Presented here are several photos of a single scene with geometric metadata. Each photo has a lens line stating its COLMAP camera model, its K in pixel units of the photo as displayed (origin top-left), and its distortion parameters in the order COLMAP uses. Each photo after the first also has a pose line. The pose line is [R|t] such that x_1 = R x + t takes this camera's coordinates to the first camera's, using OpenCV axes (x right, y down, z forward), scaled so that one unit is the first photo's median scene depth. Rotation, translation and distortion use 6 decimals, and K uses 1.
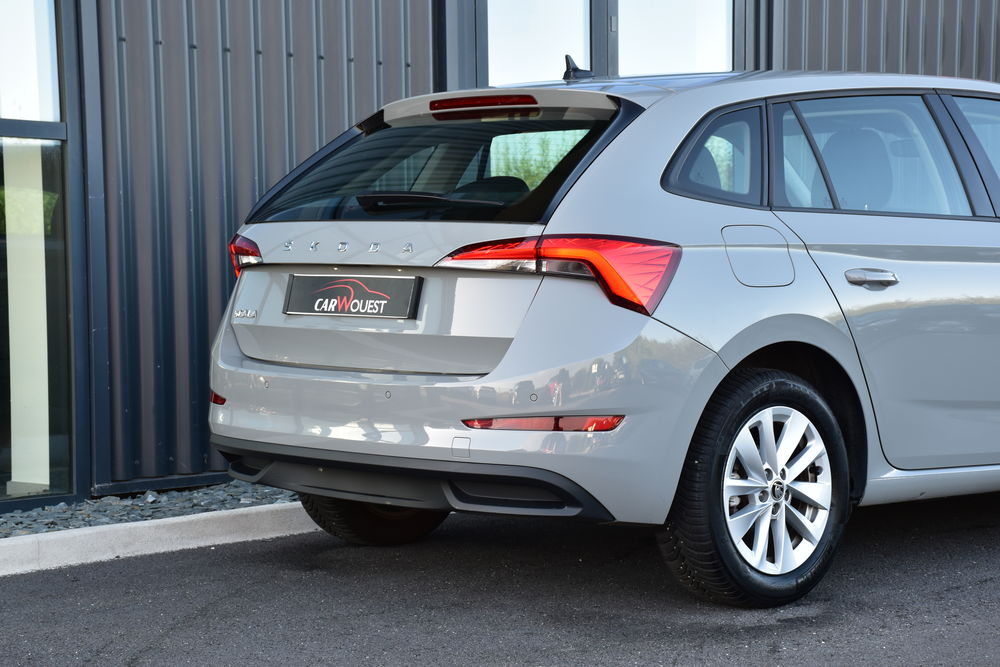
lens RADIAL K [[2160.5, 0, 500.0], [0, 2160.5, 334.3], [0, 0, 1]] dist [0.086863, 0.000000]
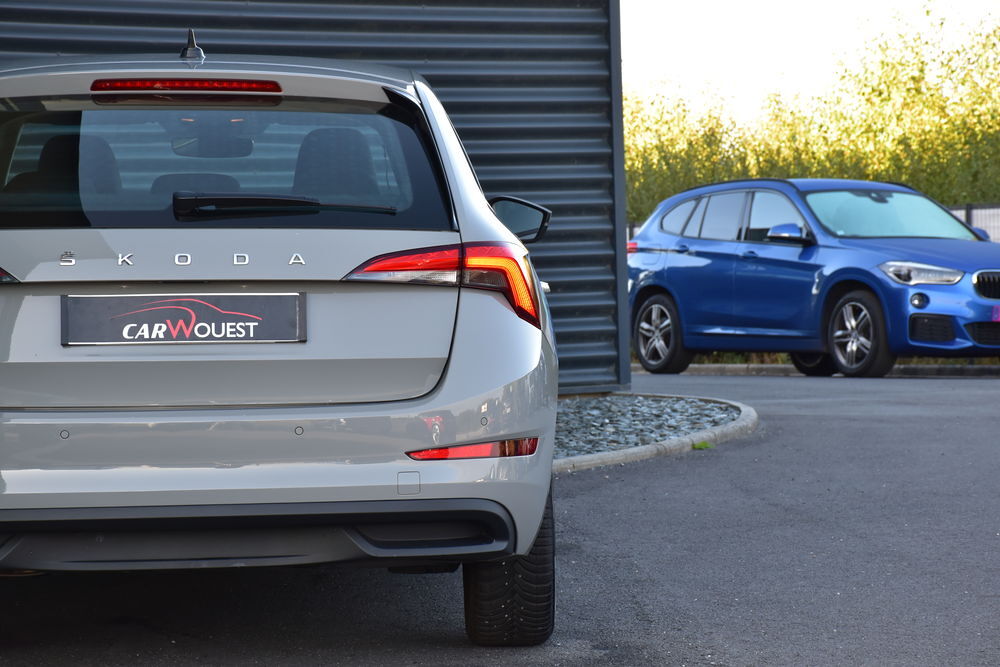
lens RADIAL K [[3459.6, 0, 499.9], [0, 3459.6, 332.5], [0, 0, 1]] dist [0.795095, 0.000000]
pose [[0.632458, -0.024690, 0.774201, -1.037626], [0.044447, 0.999002, -0.004450, -0.001267], [-0.773318, 0.037226, 0.632924, 0.065695]]
